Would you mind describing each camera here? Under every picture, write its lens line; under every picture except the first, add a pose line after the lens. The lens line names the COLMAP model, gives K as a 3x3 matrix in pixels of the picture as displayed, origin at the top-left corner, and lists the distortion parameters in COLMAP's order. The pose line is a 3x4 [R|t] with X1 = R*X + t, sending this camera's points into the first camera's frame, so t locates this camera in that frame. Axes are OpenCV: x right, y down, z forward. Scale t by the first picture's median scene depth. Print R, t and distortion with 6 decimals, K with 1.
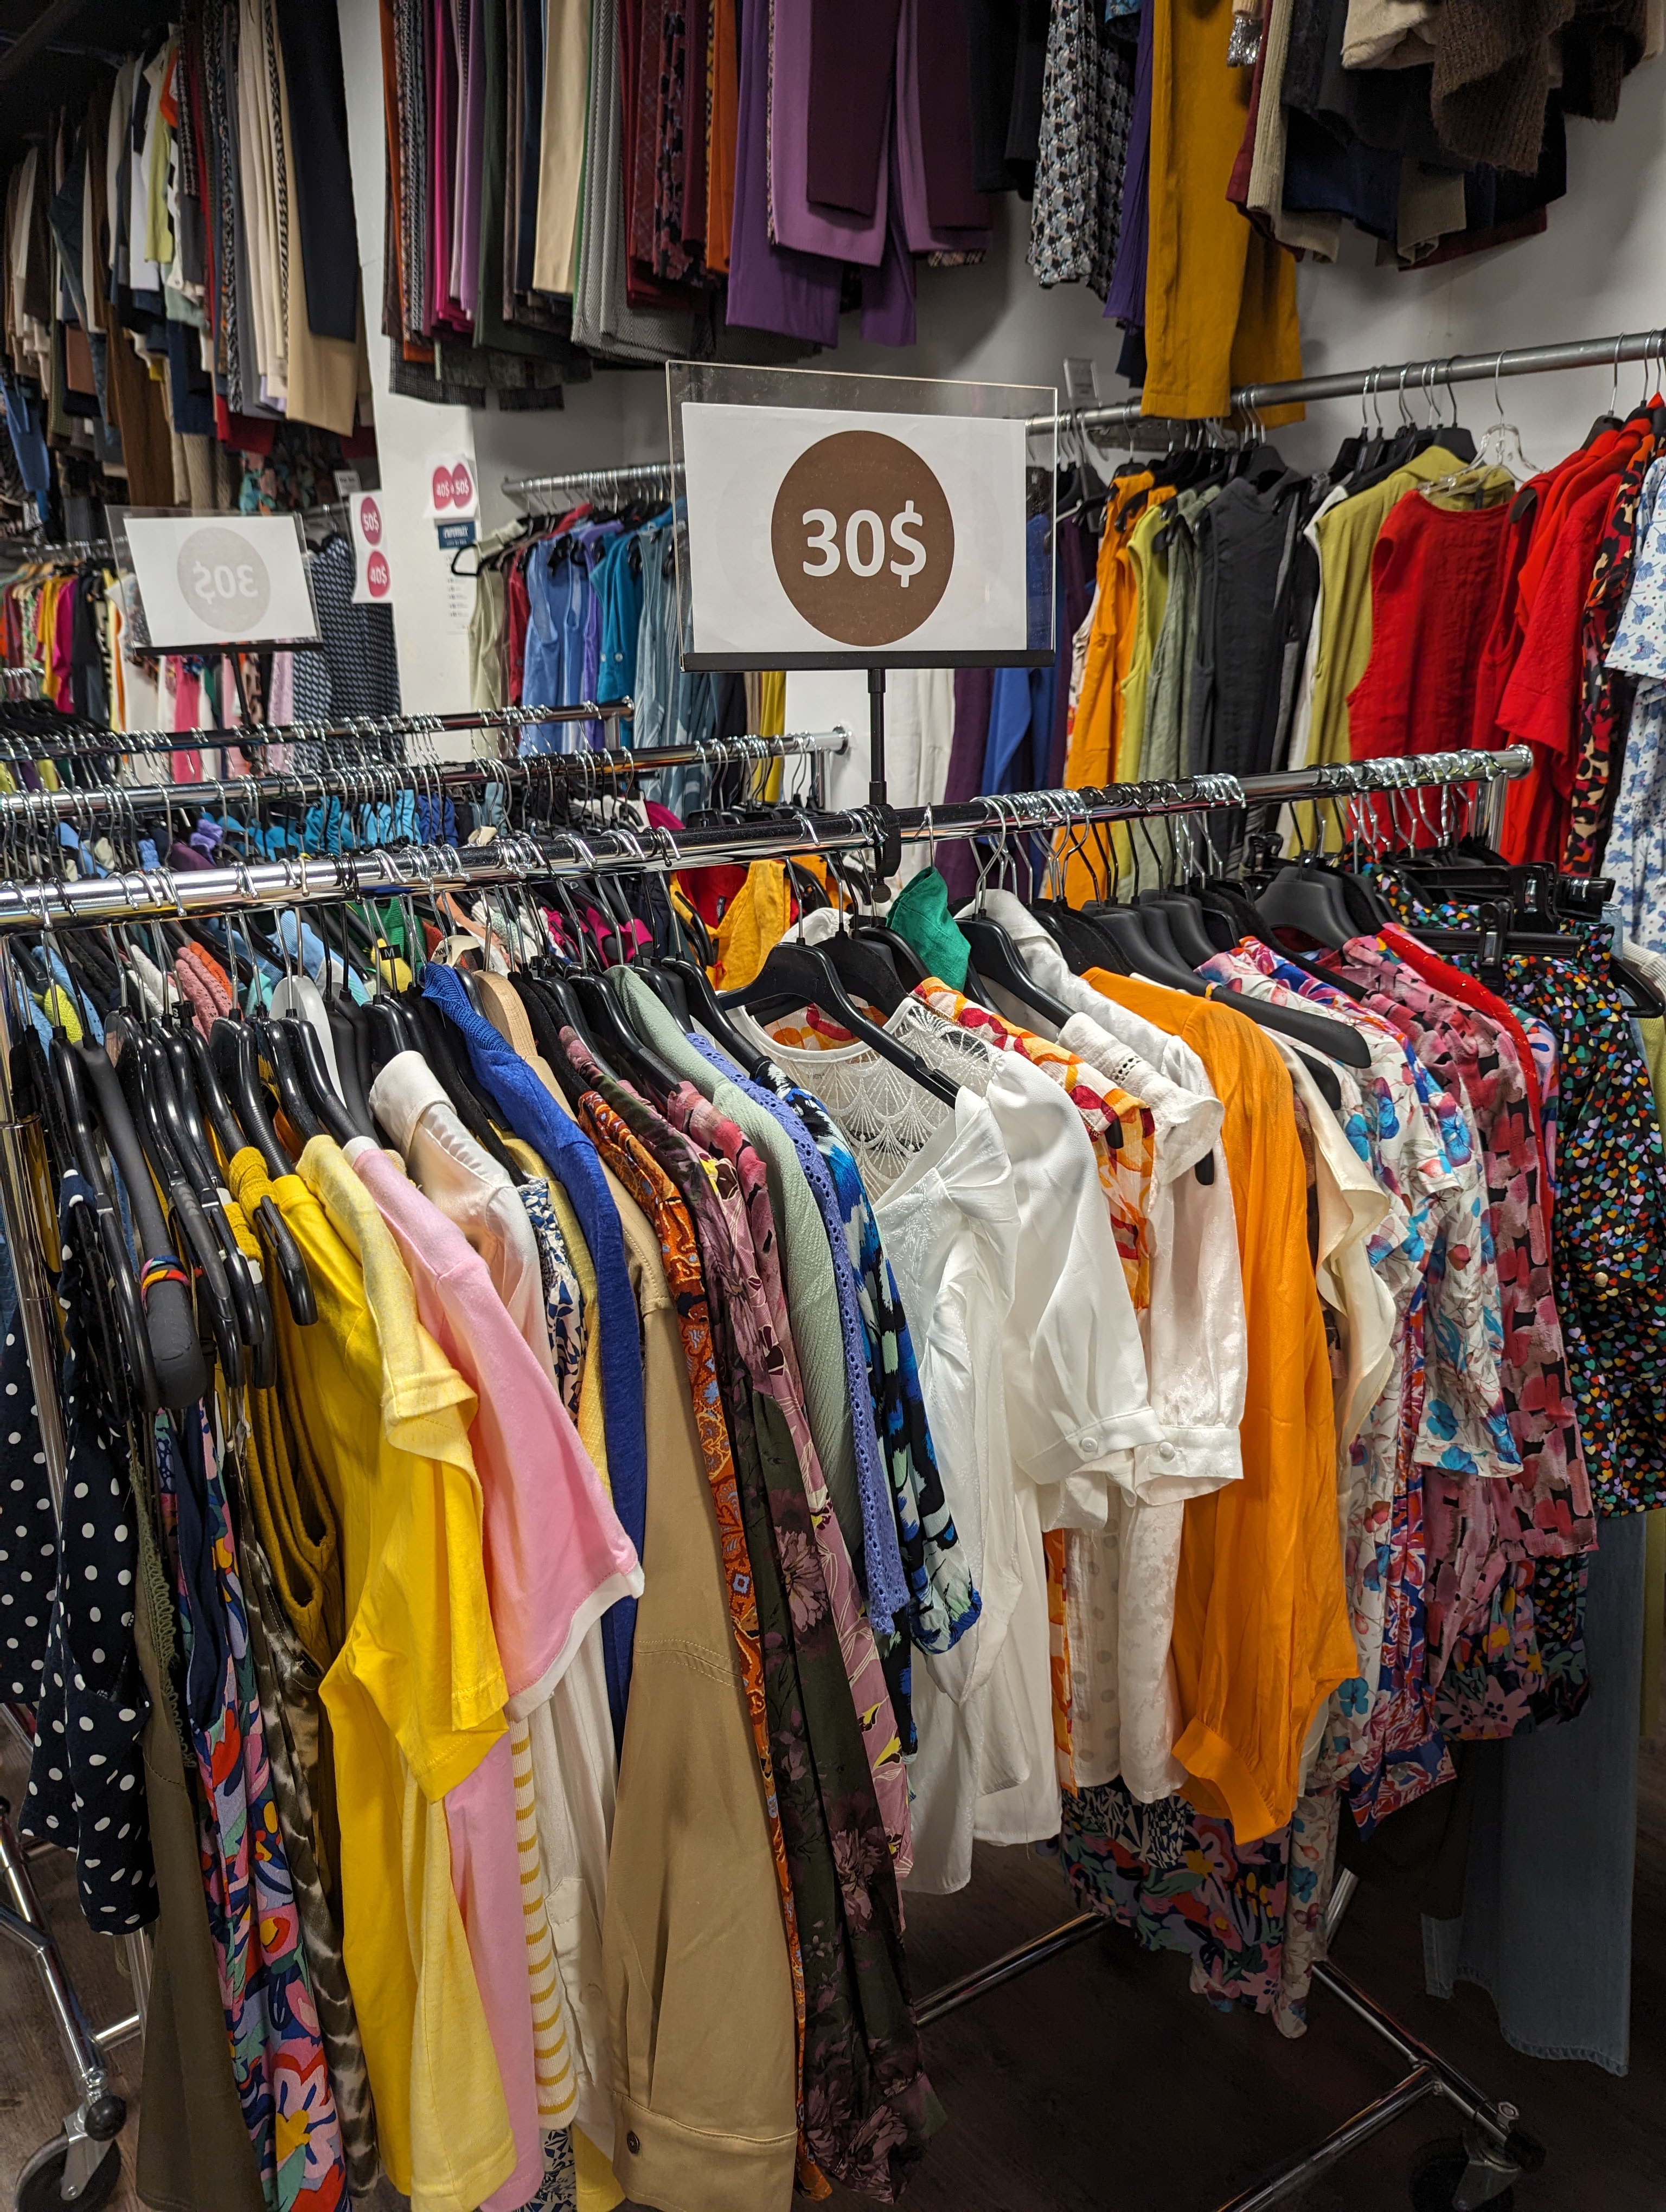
lens RADIAL K [[1580.3, 0, 837.8], [0, 1580.3, 1089.6], [0, 0, 1]] dist [0.019576, -0.013794]
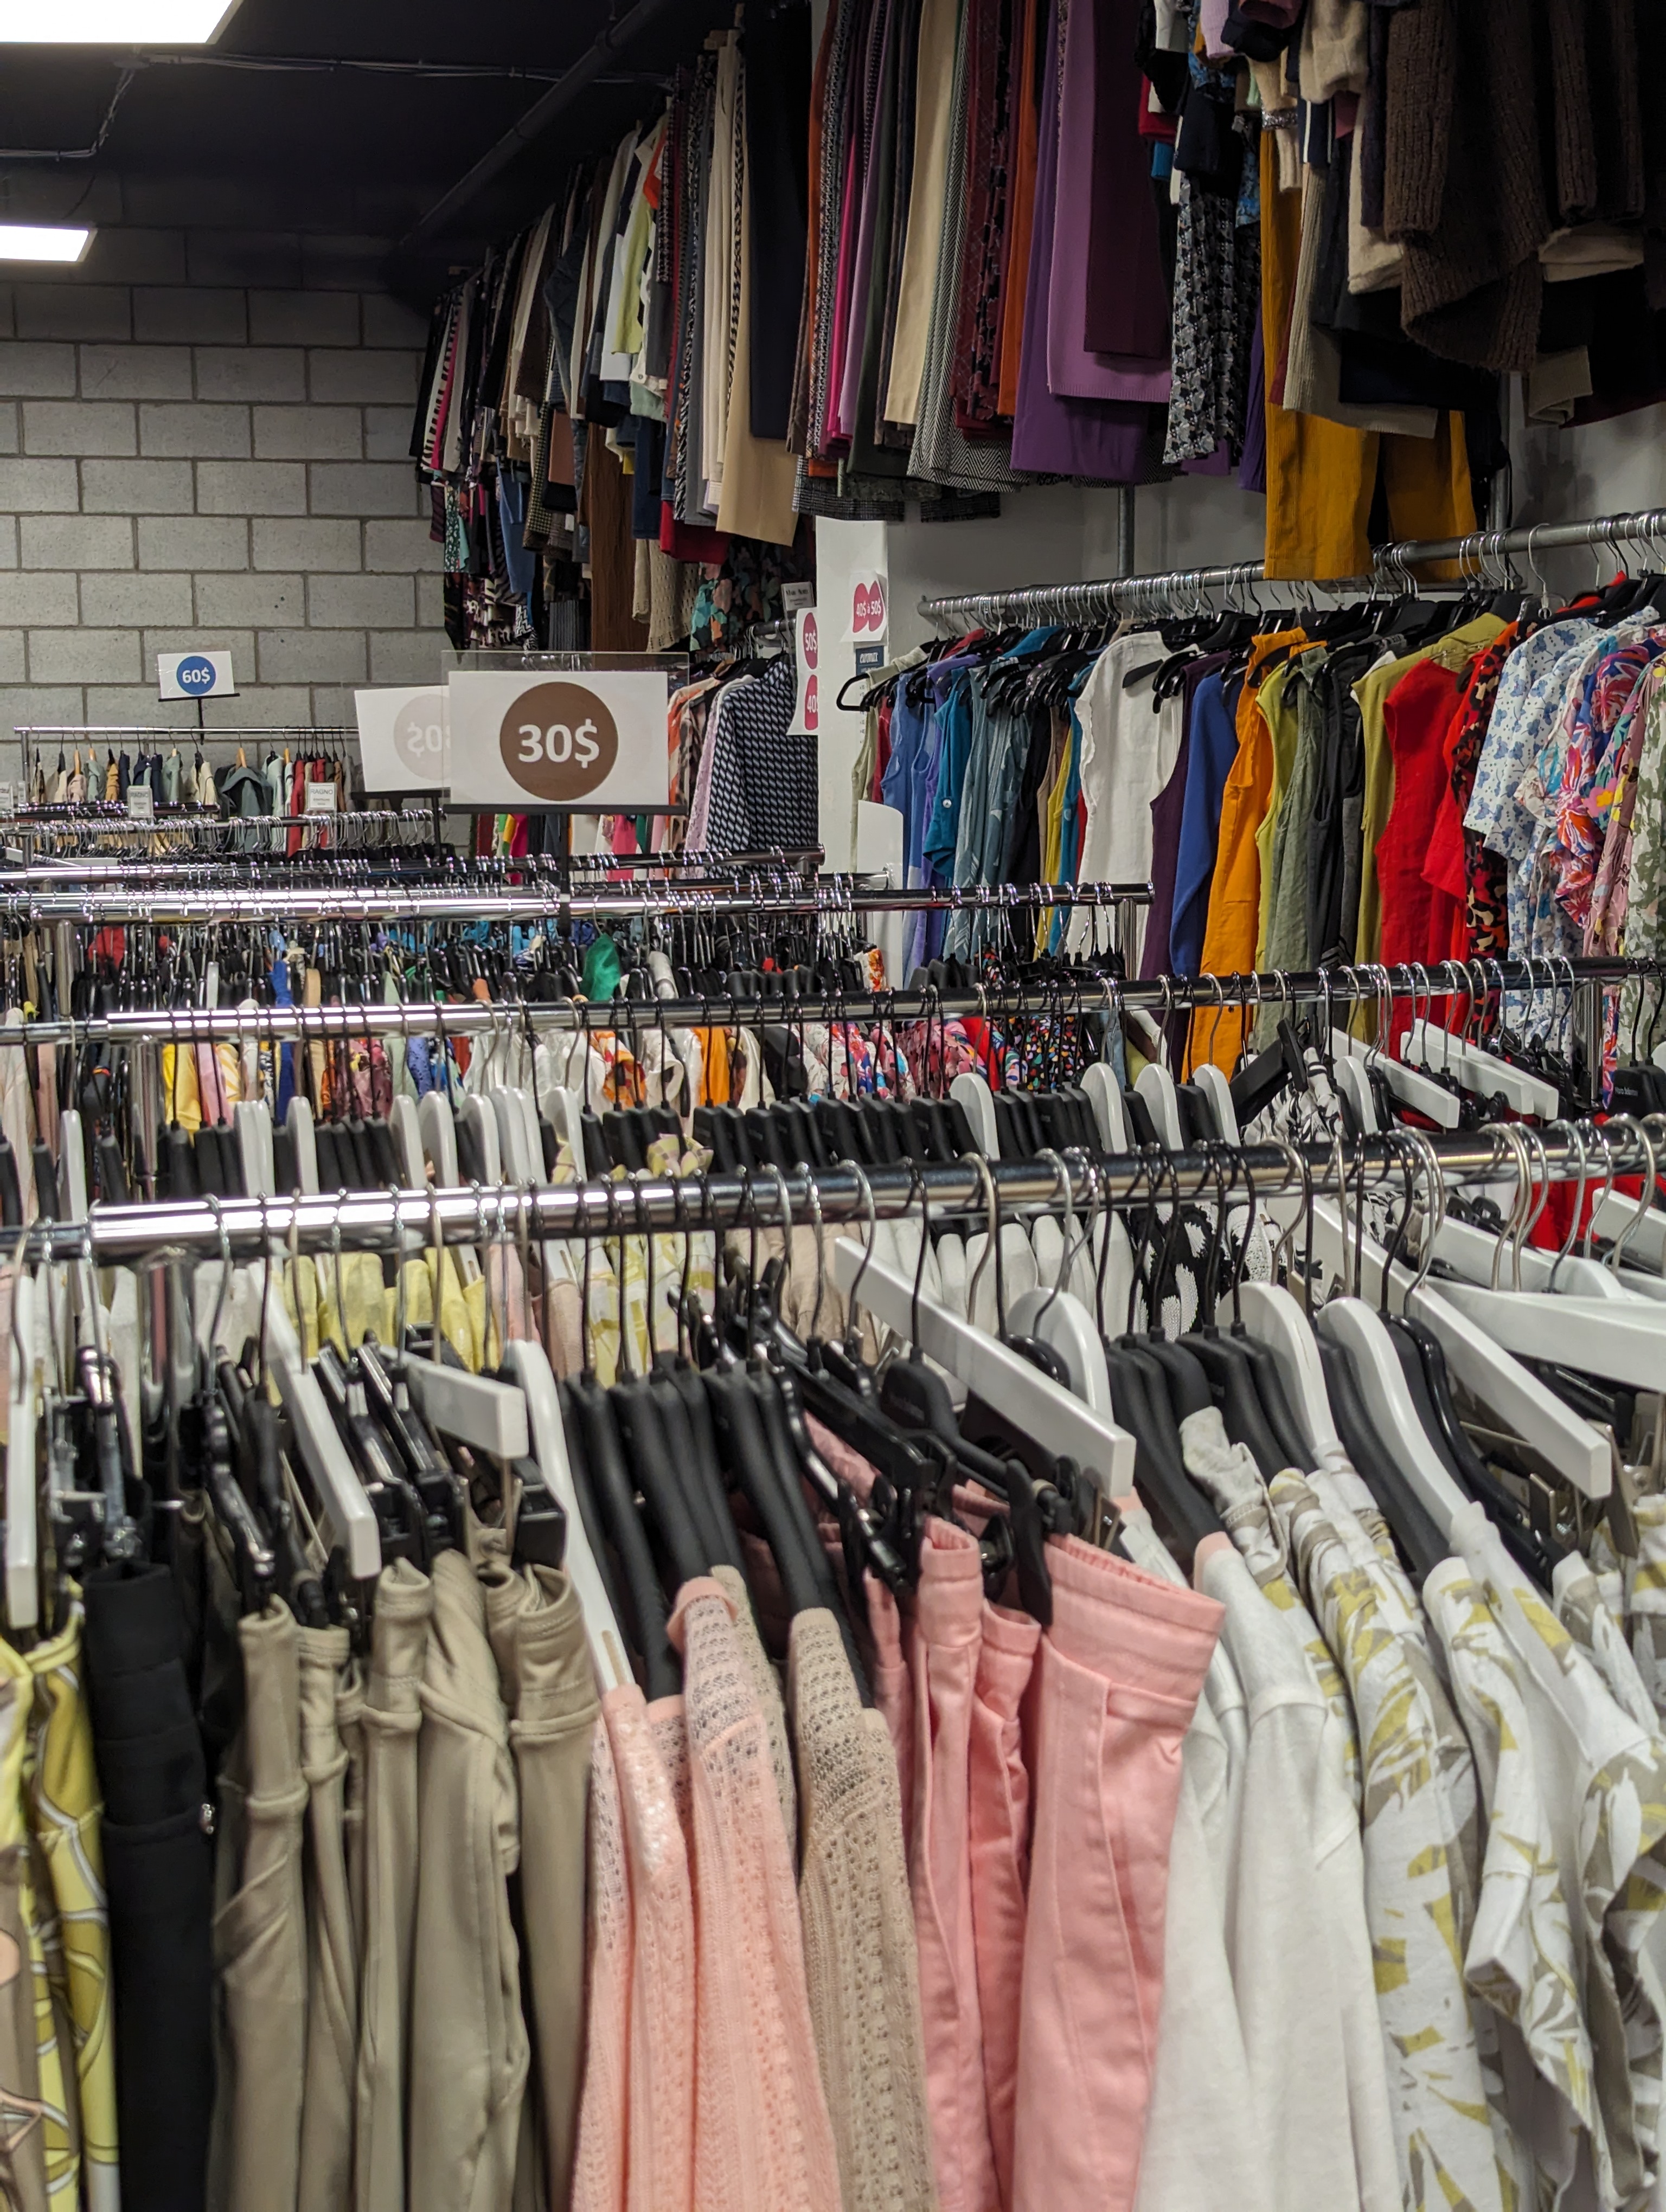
lens RADIAL K [[3098.0, 0, 831.4], [0, 3098.0, 1109.9], [0, 0, 1]] dist [0.048045, 0.000000]
pose [[0.916653, 0.051232, -0.396388, 0.394491], [-0.116161, 0.983090, -0.141562, 0.117142], [0.382433, 0.175808, 0.907104, -0.448673]]
